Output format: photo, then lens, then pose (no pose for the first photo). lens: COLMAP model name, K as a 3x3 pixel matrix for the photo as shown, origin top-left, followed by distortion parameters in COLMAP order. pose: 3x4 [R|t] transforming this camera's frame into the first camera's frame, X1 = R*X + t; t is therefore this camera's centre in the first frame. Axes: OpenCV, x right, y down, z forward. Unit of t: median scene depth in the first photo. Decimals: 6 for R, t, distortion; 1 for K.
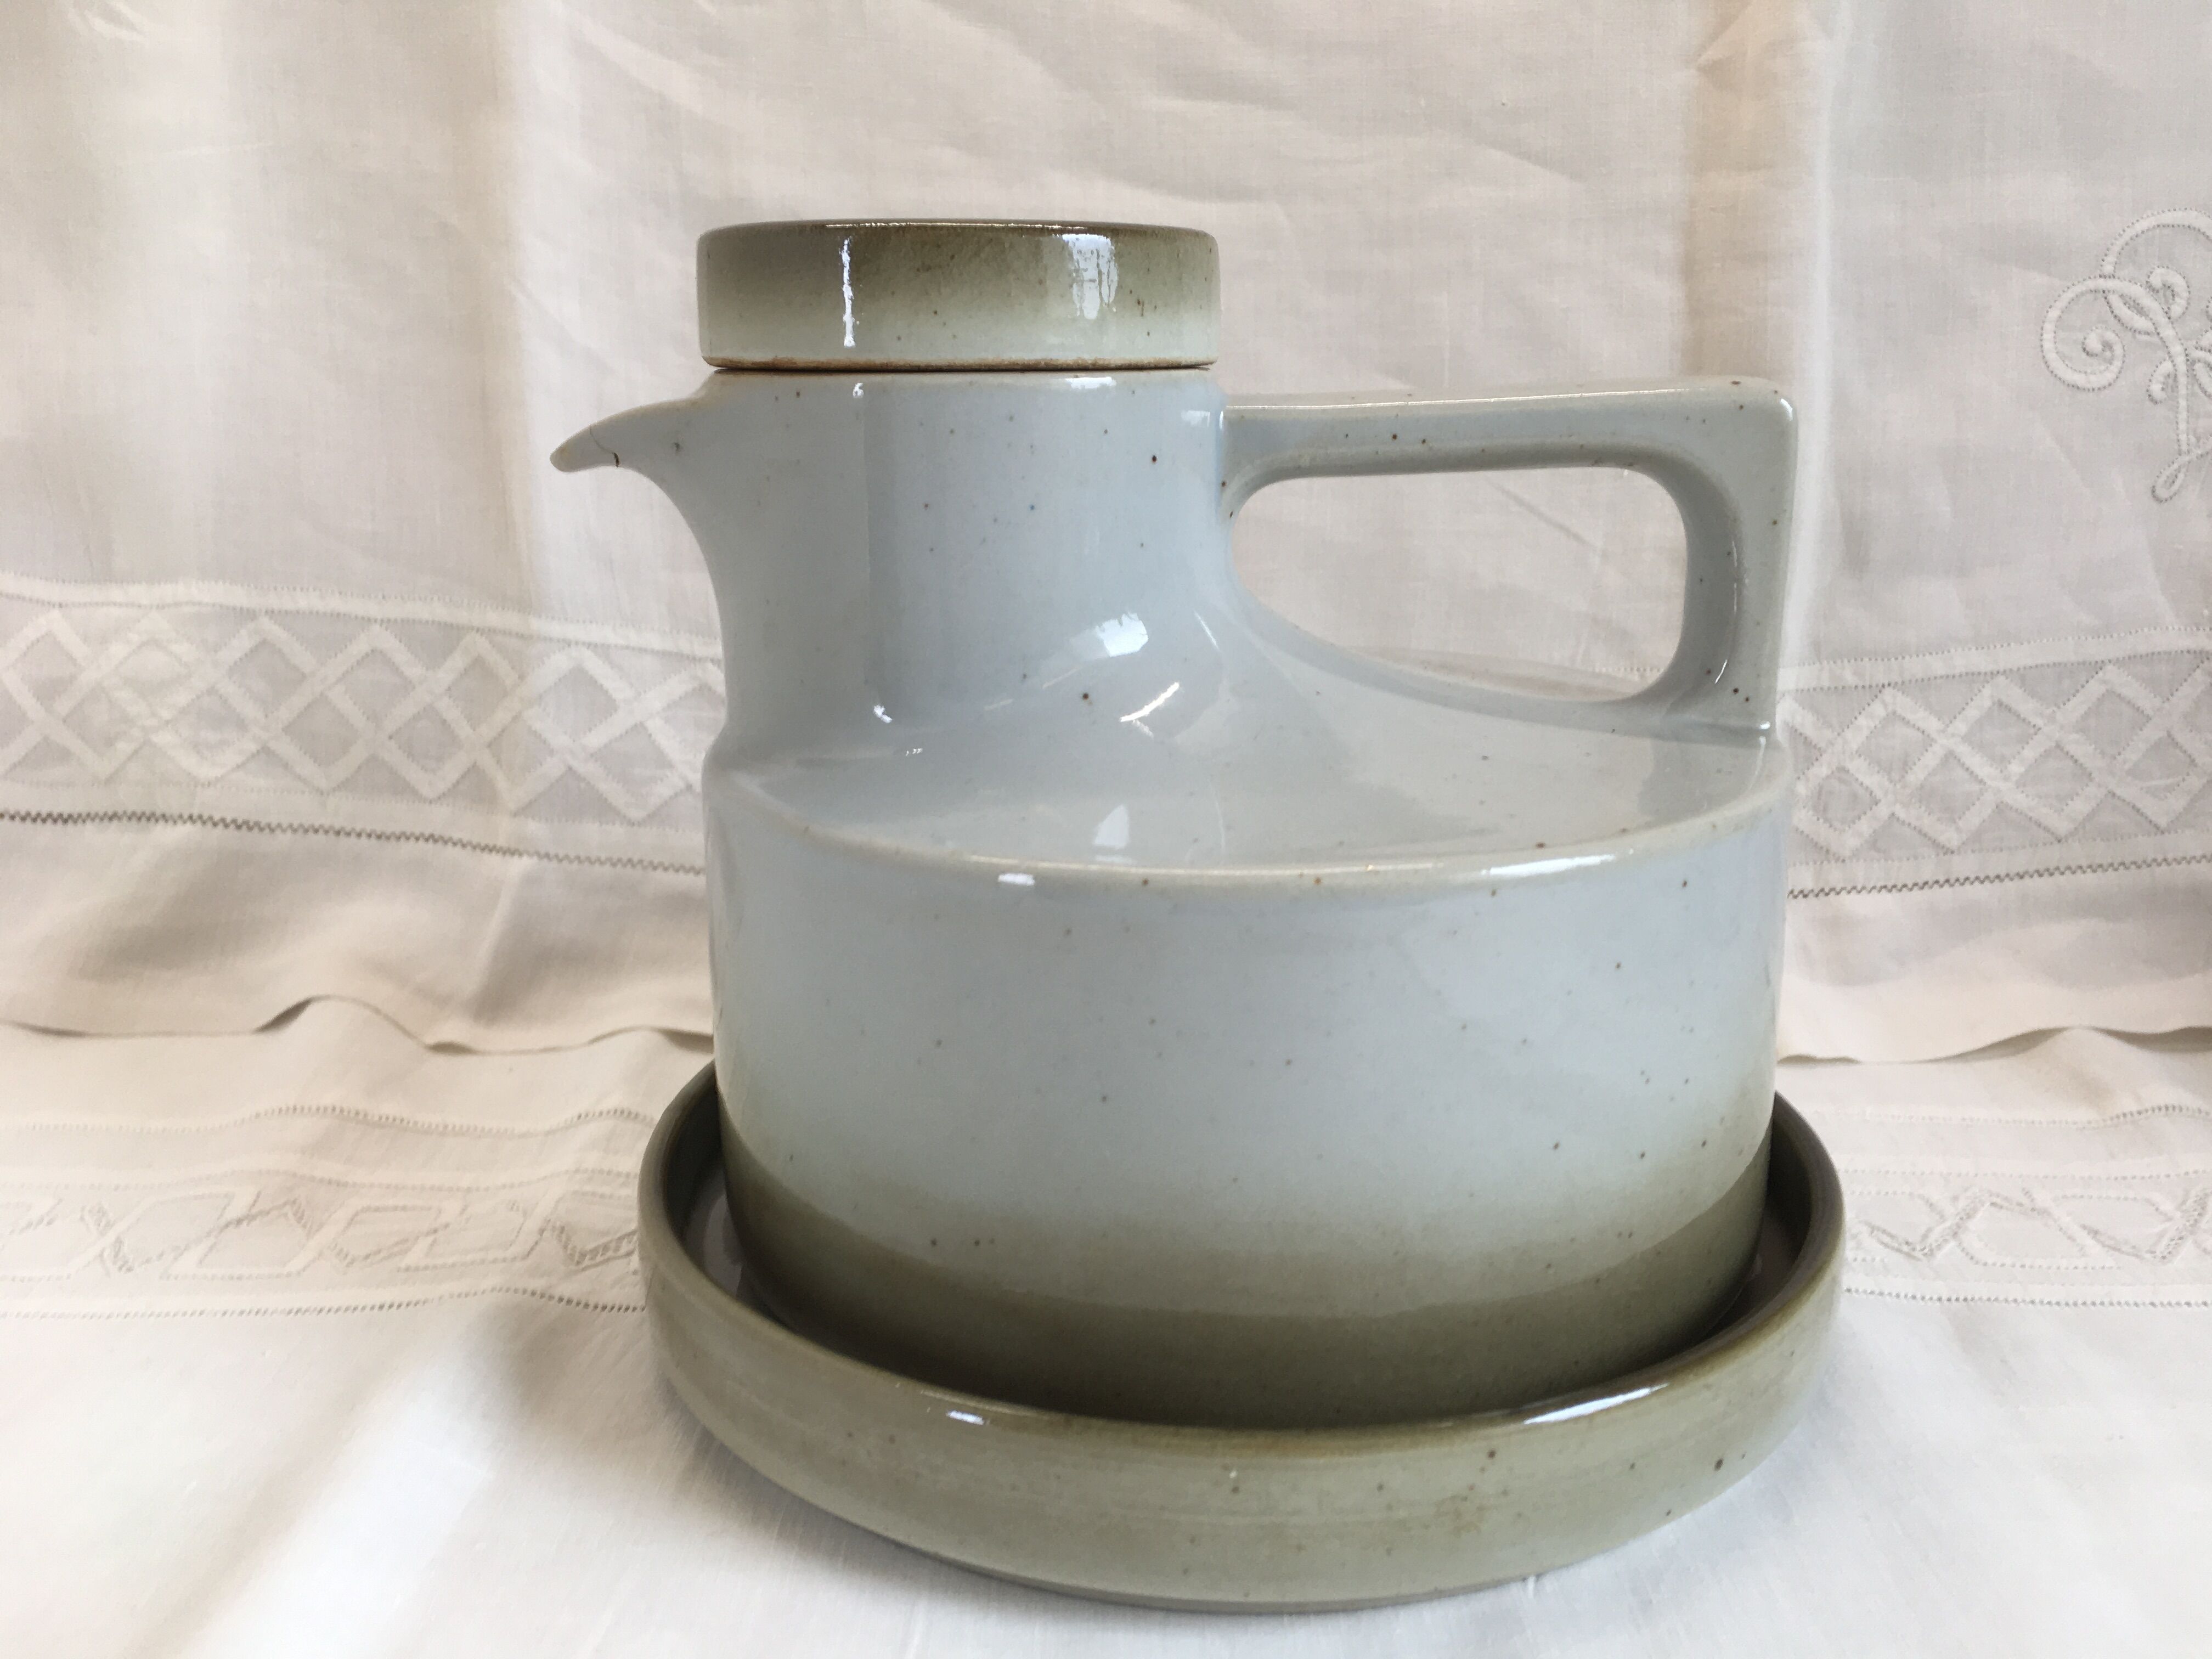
lens RADIAL K [[2005.3, 0, 1099.2], [0, 2005.3, 830.3], [0, 0, 1]] dist [0.063663, -0.102724]
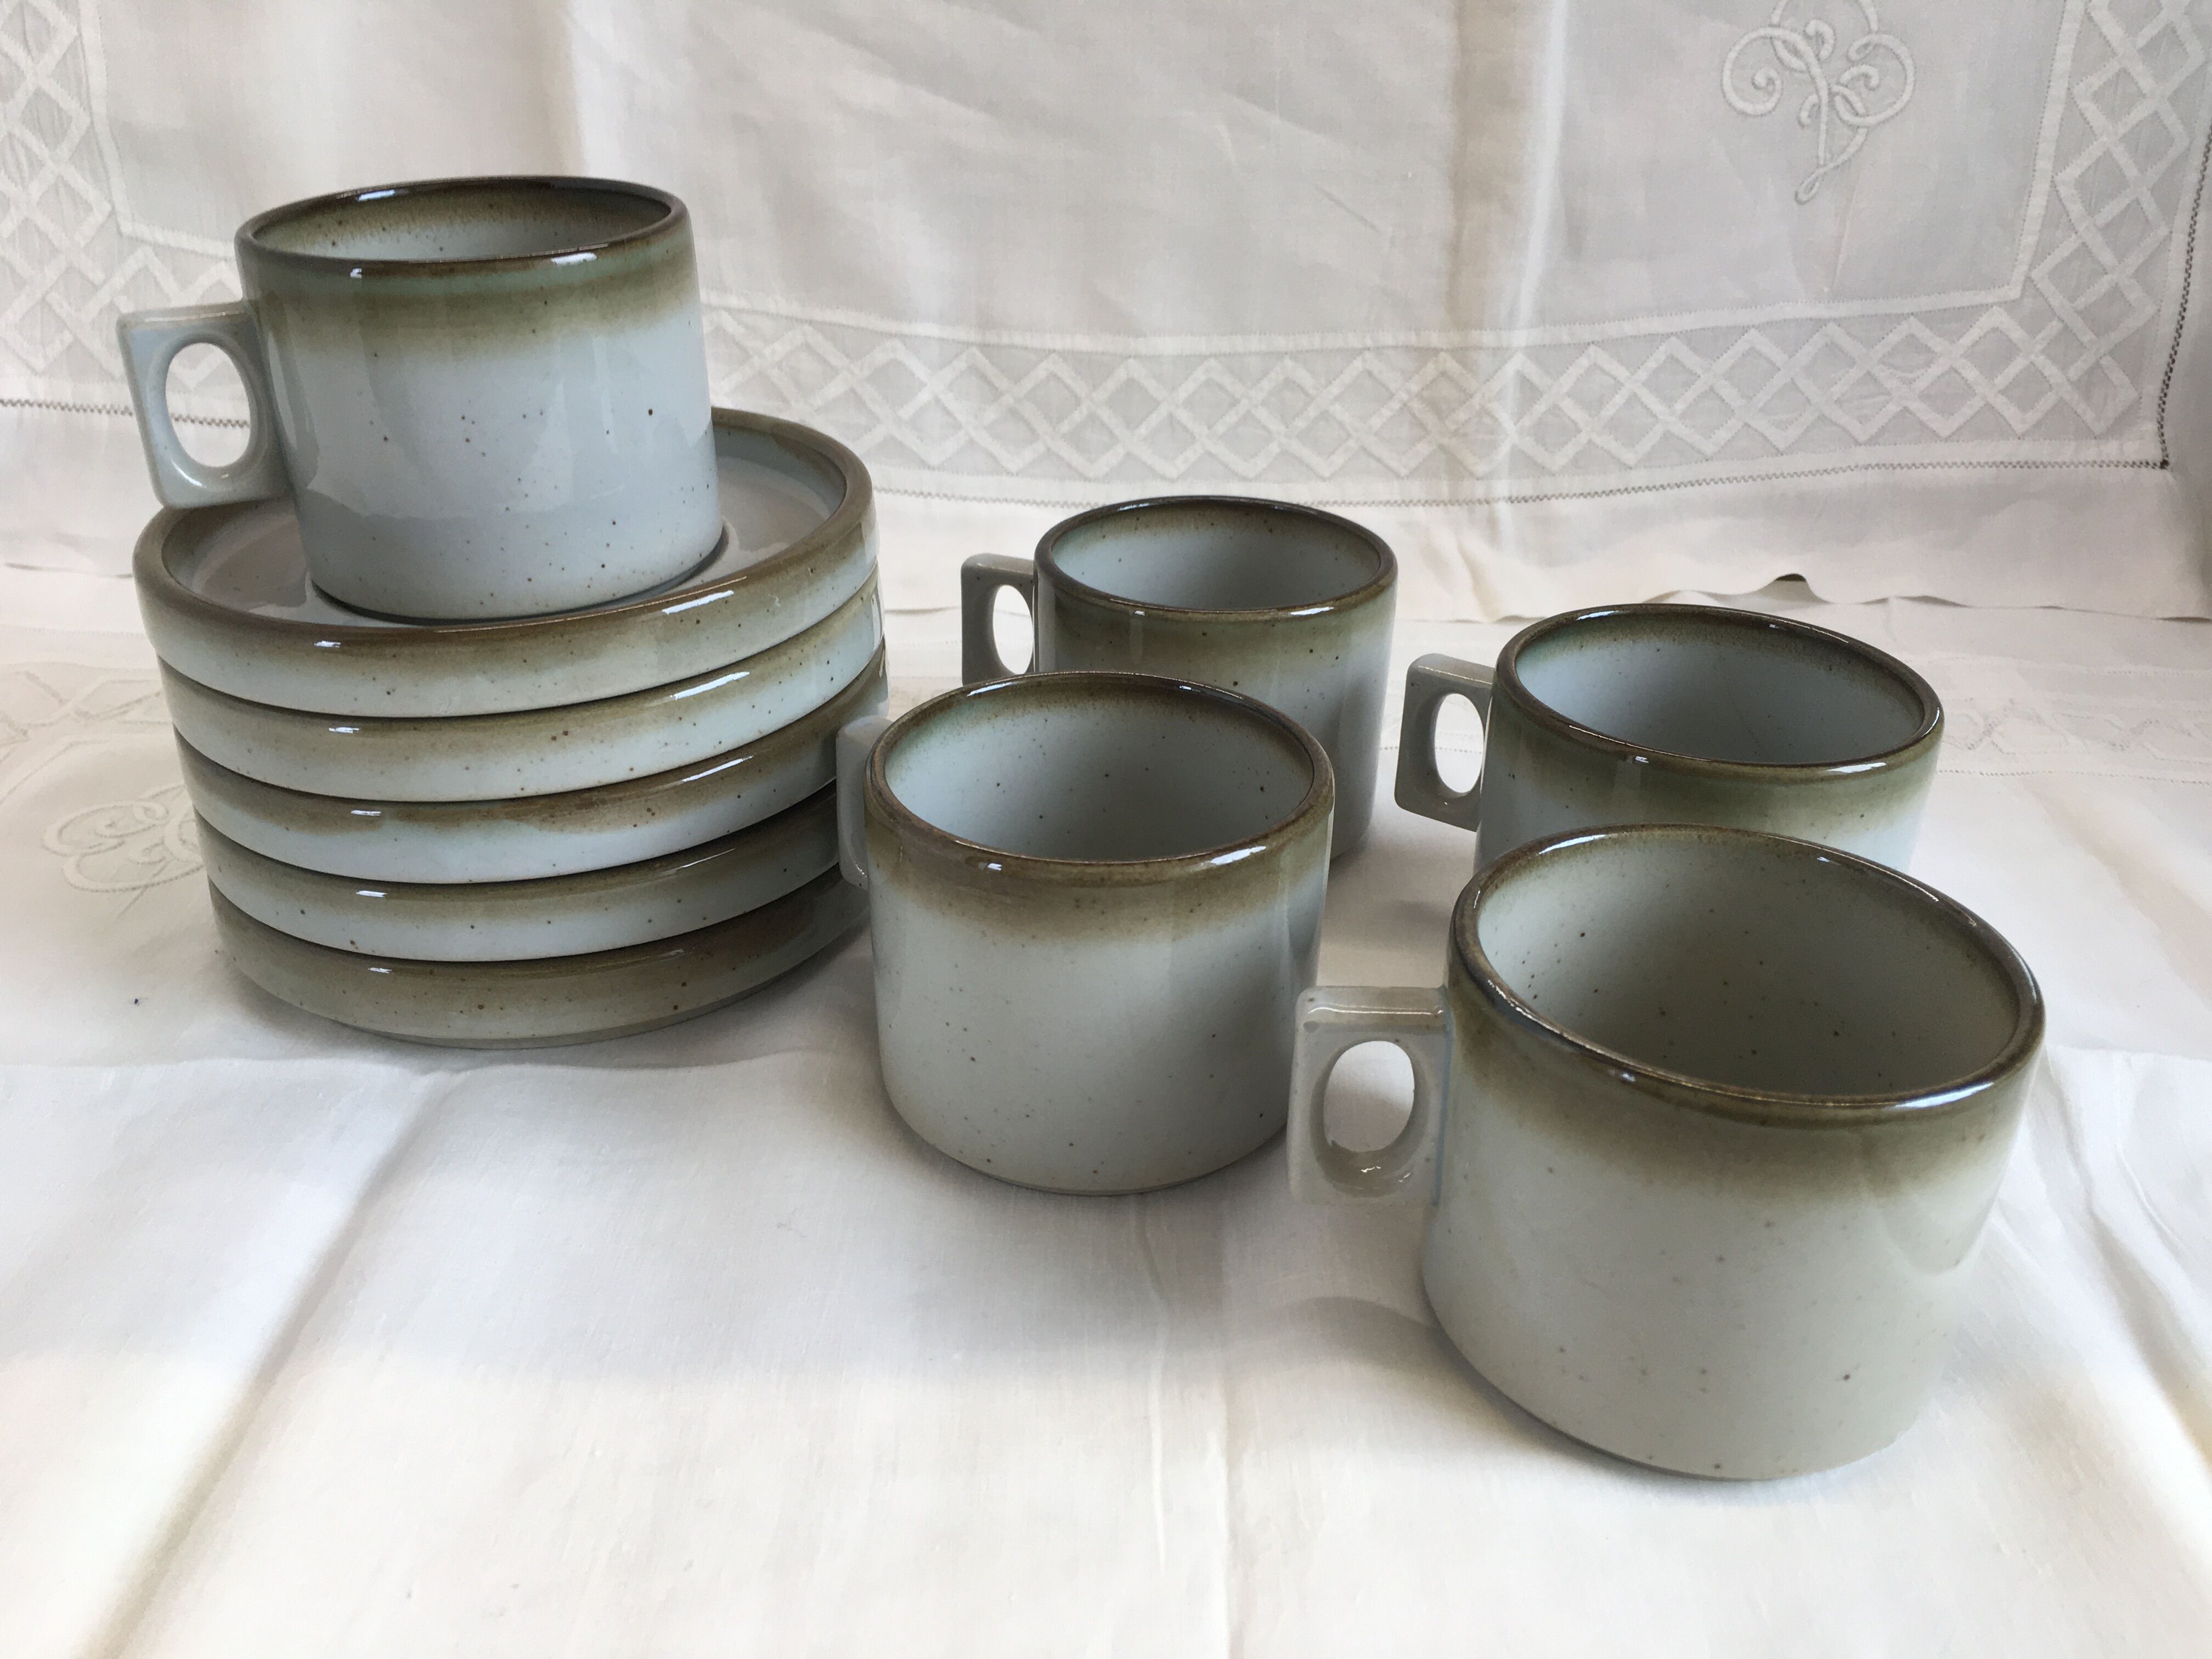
lens RADIAL K [[2002.1, 0, 1131.7], [0, 2002.1, 846.6], [0, 0, 1]] dist [0.089263, -0.040186]
pose [[0.998885, 0.004529, 0.046984, 0.015010], [-0.014642, 0.976019, 0.217191, -0.031818], [-0.044874, -0.217636, 0.974998, -0.398530]]
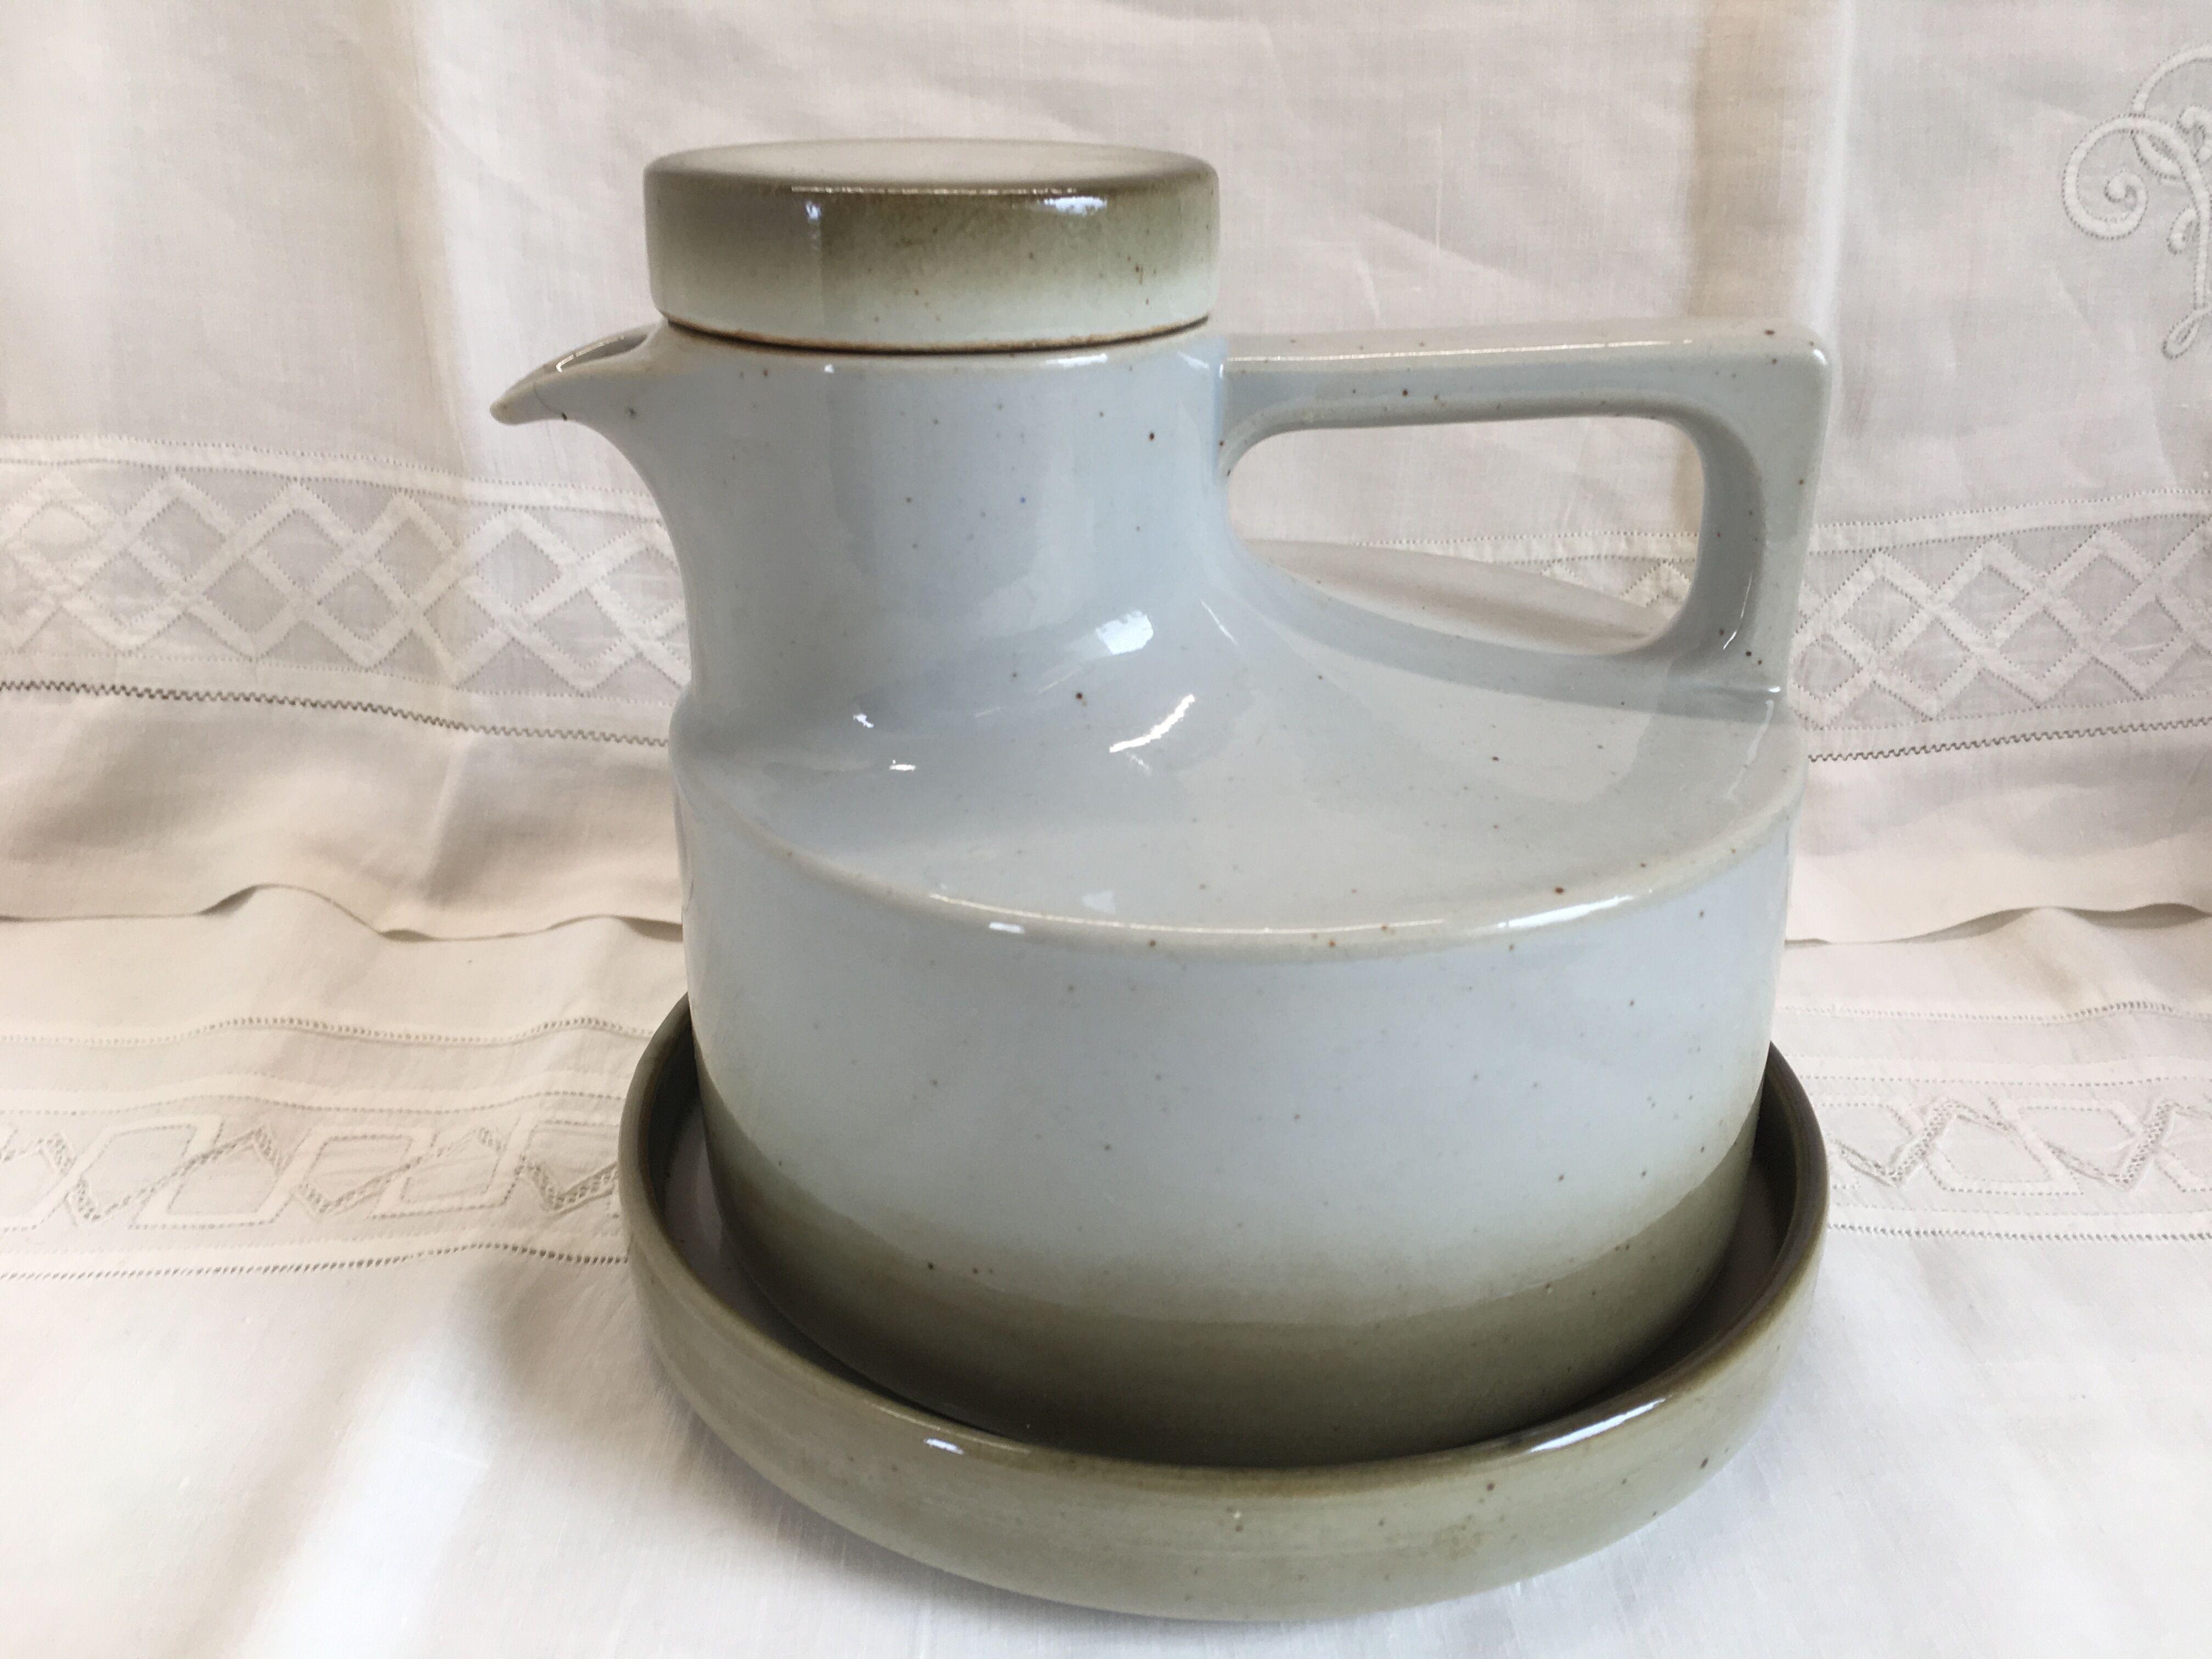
lens RADIAL K [[2005.3, 0, 1104.8], [0, 2005.3, 855.0], [0, 0, 1]] dist [0.063663, -0.102724]
pose [[0.999331, -0.005579, 0.036144, -0.017624], [-0.000617, 0.985585, 0.169178, -0.091282], [-0.036566, -0.169087, 0.984923, 0.031336]]
